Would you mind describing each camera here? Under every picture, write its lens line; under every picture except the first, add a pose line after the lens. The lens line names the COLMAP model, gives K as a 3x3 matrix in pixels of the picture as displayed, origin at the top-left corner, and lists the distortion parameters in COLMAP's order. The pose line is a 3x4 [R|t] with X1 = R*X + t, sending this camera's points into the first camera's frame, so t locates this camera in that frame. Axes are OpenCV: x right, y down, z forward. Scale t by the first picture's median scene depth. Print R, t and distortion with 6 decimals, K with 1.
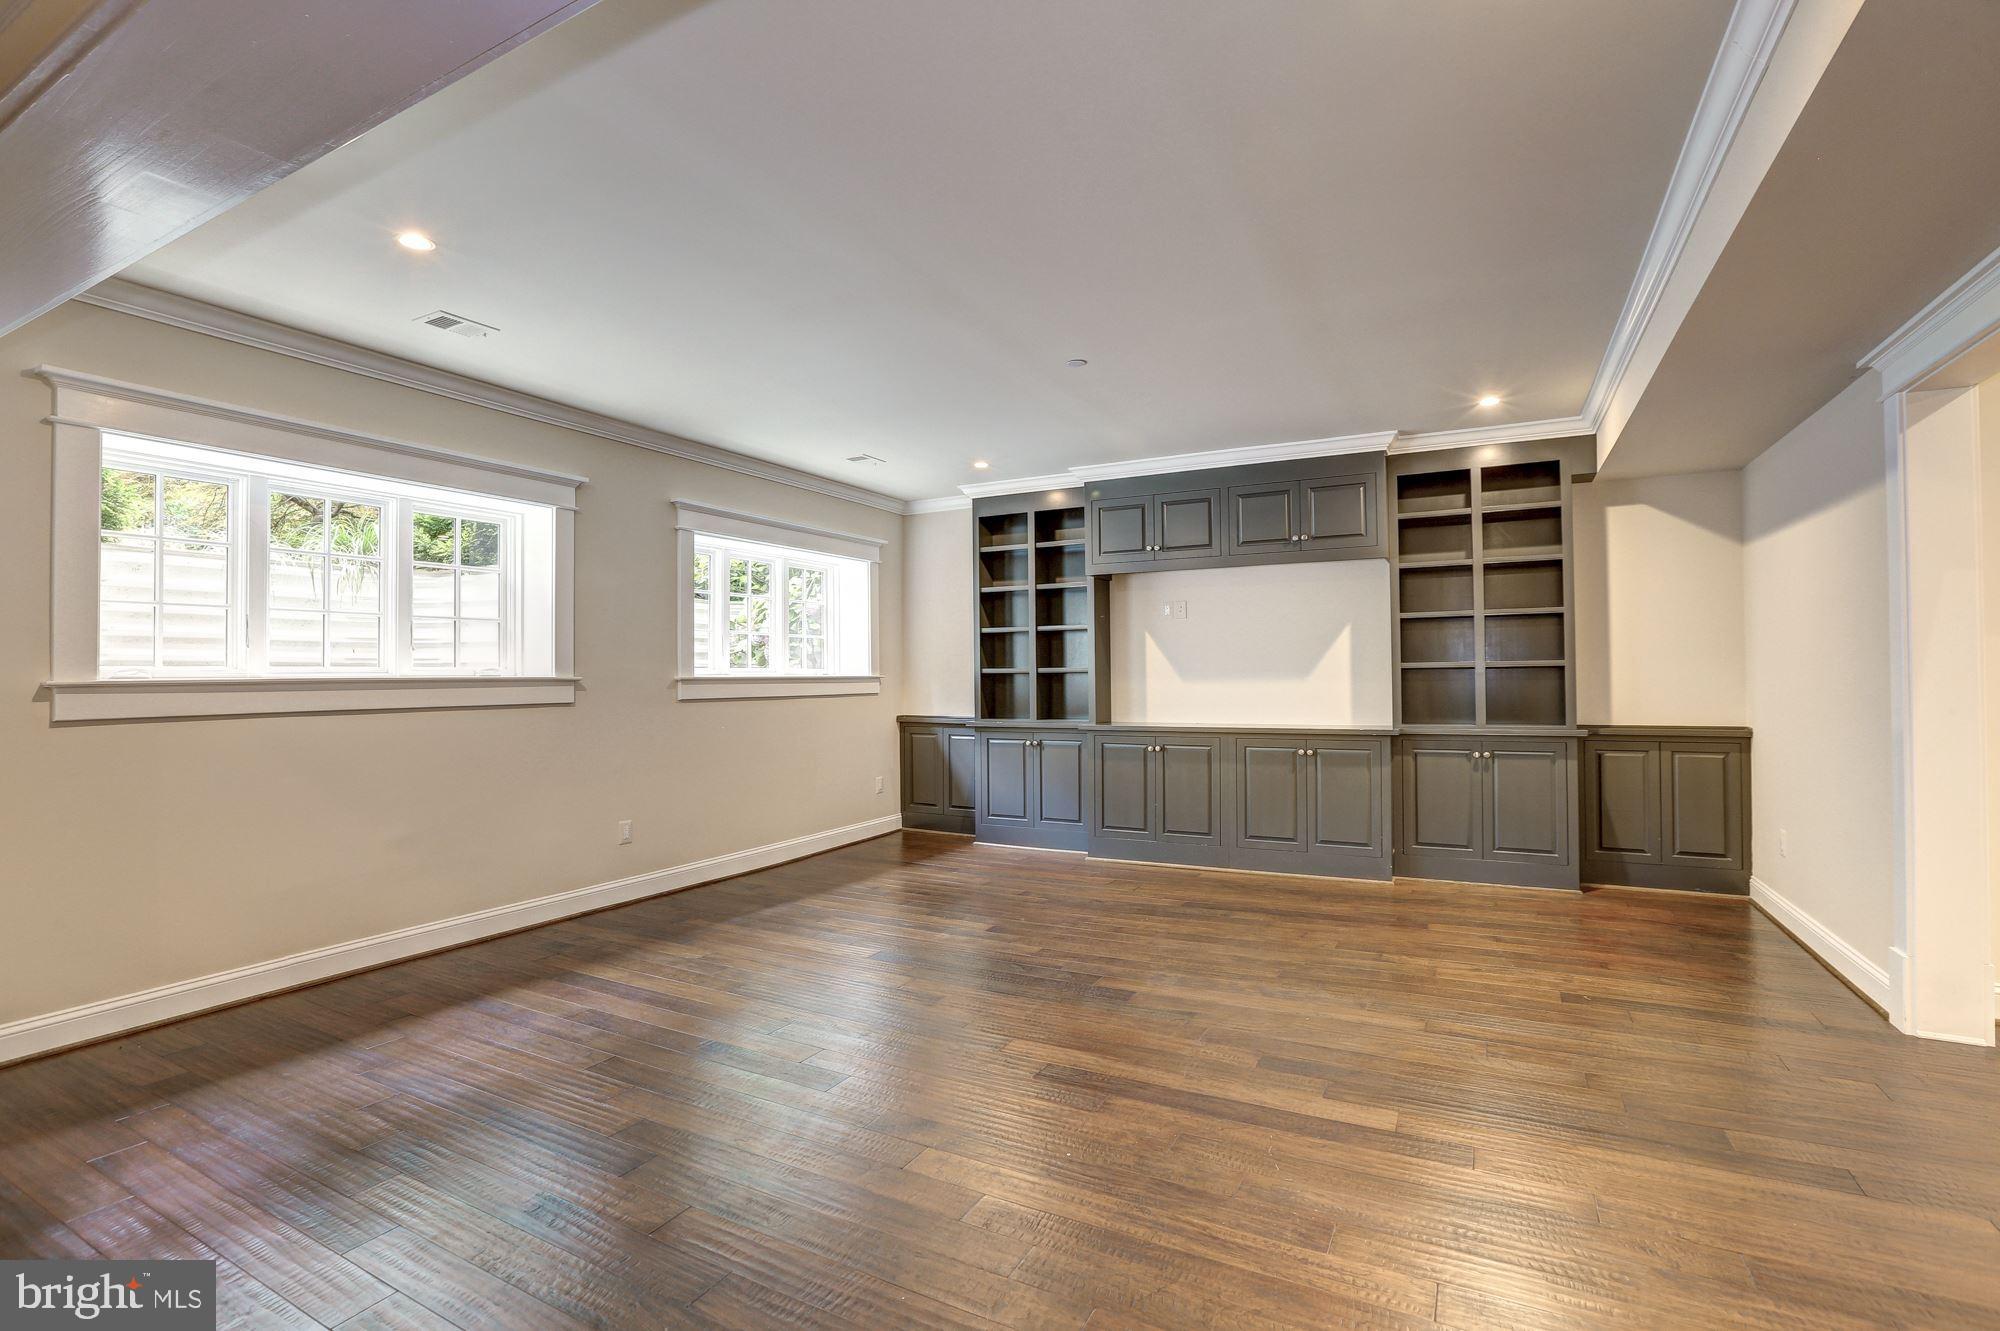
lens RADIAL K [[899.8, 0, 1000.0], [0, 899.8, 665.5], [0, 0, 1]] dist [-0.000030, -0.000005]
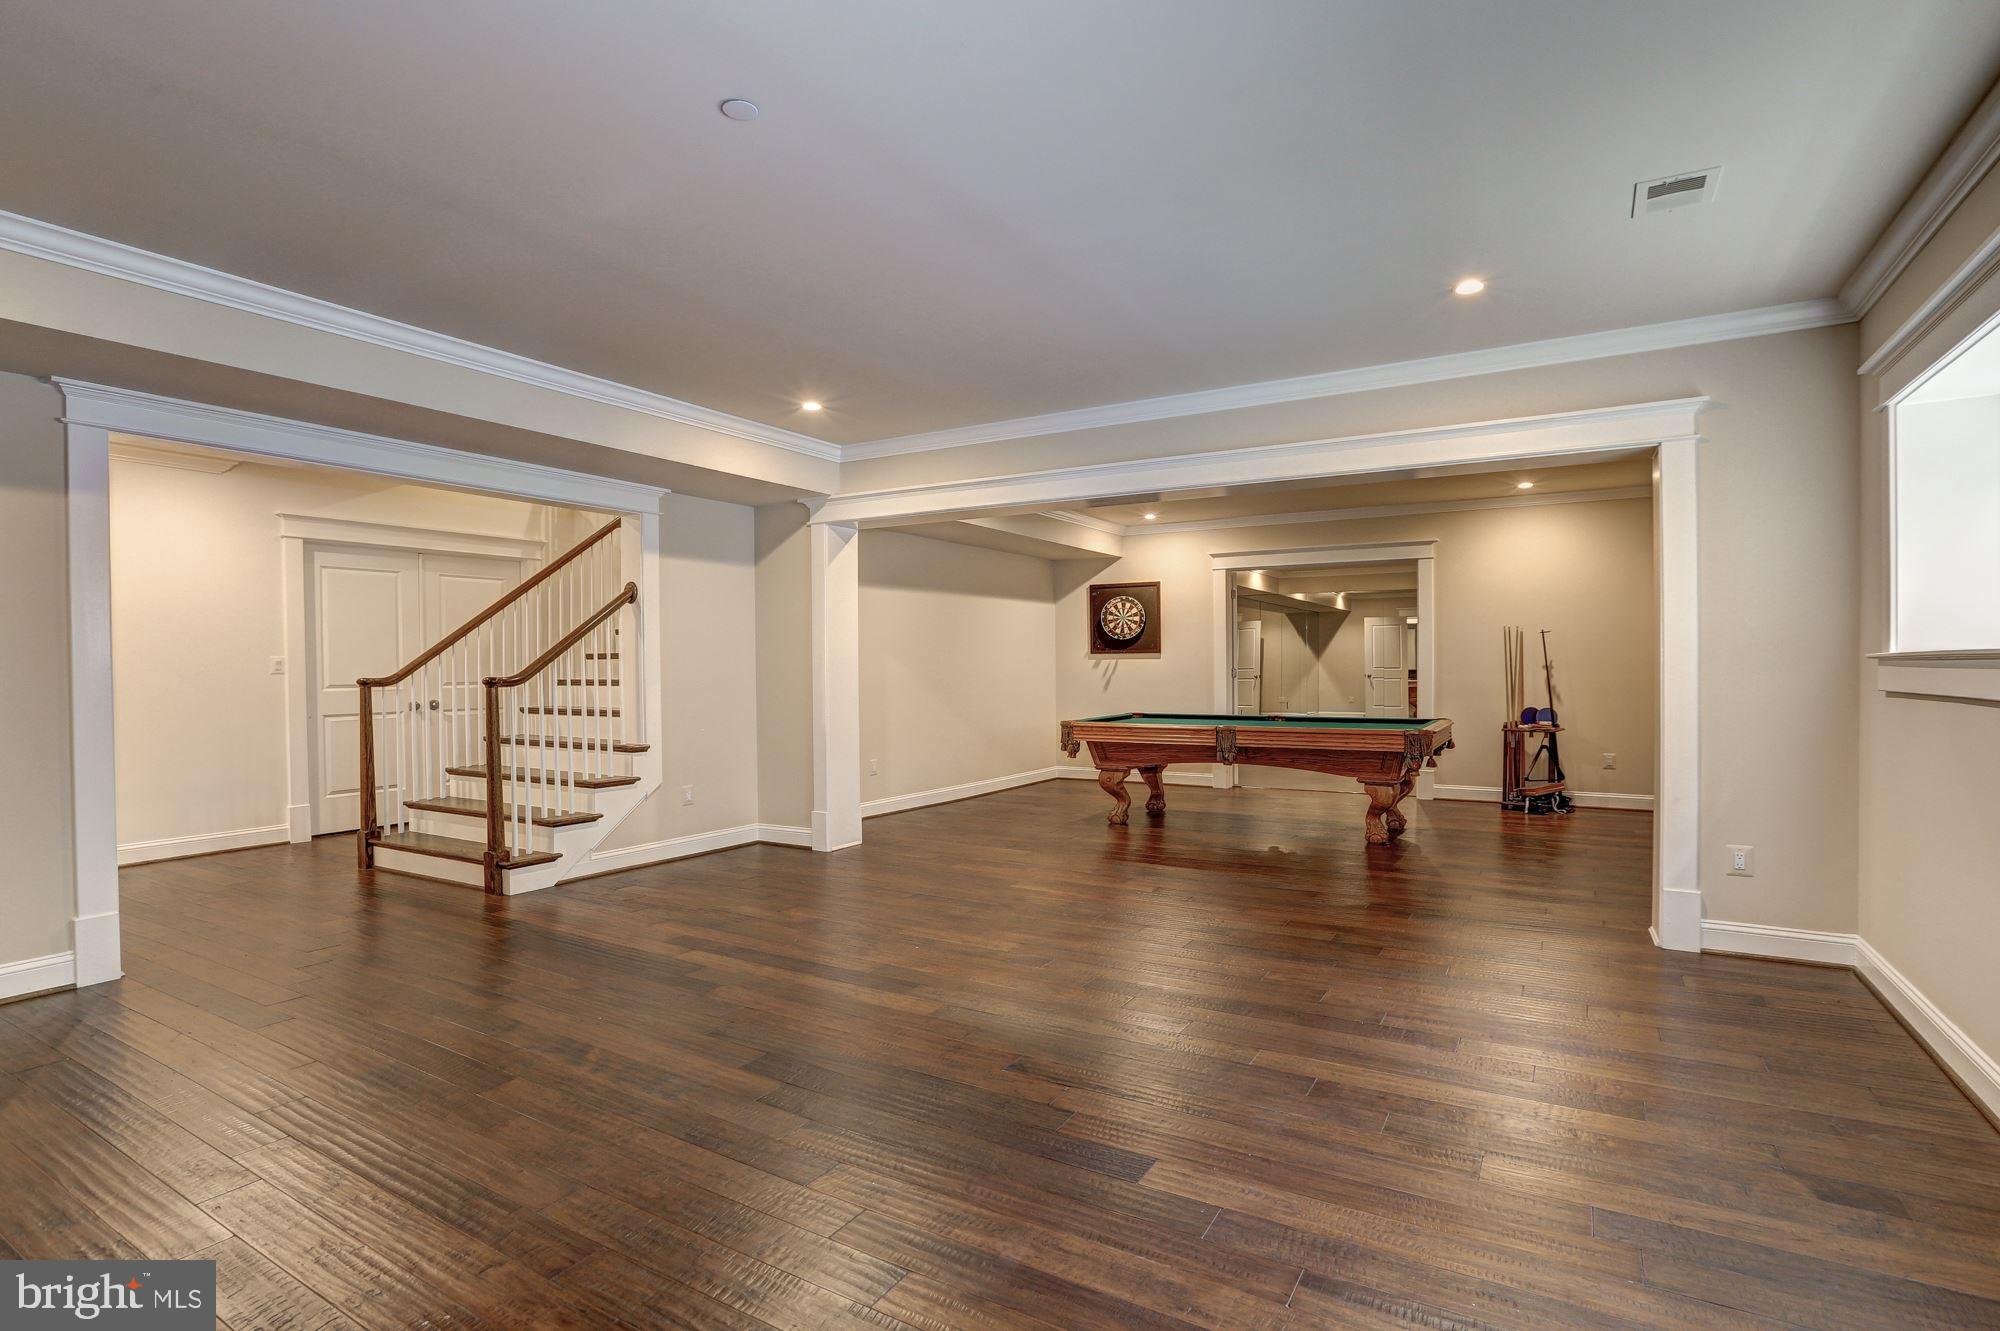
lens RADIAL K [[951.2, 0, 1000.0], [0, 951.2, 665.5], [0, 0, 1]] dist [-0.000028, -0.000009]
pose [[-0.998774, 0.007889, 0.048869, -0.094691], [0.007581, 0.999950, -0.006492, 0.043145], [-0.048918, -0.006113, -0.998784, 1.705986]]
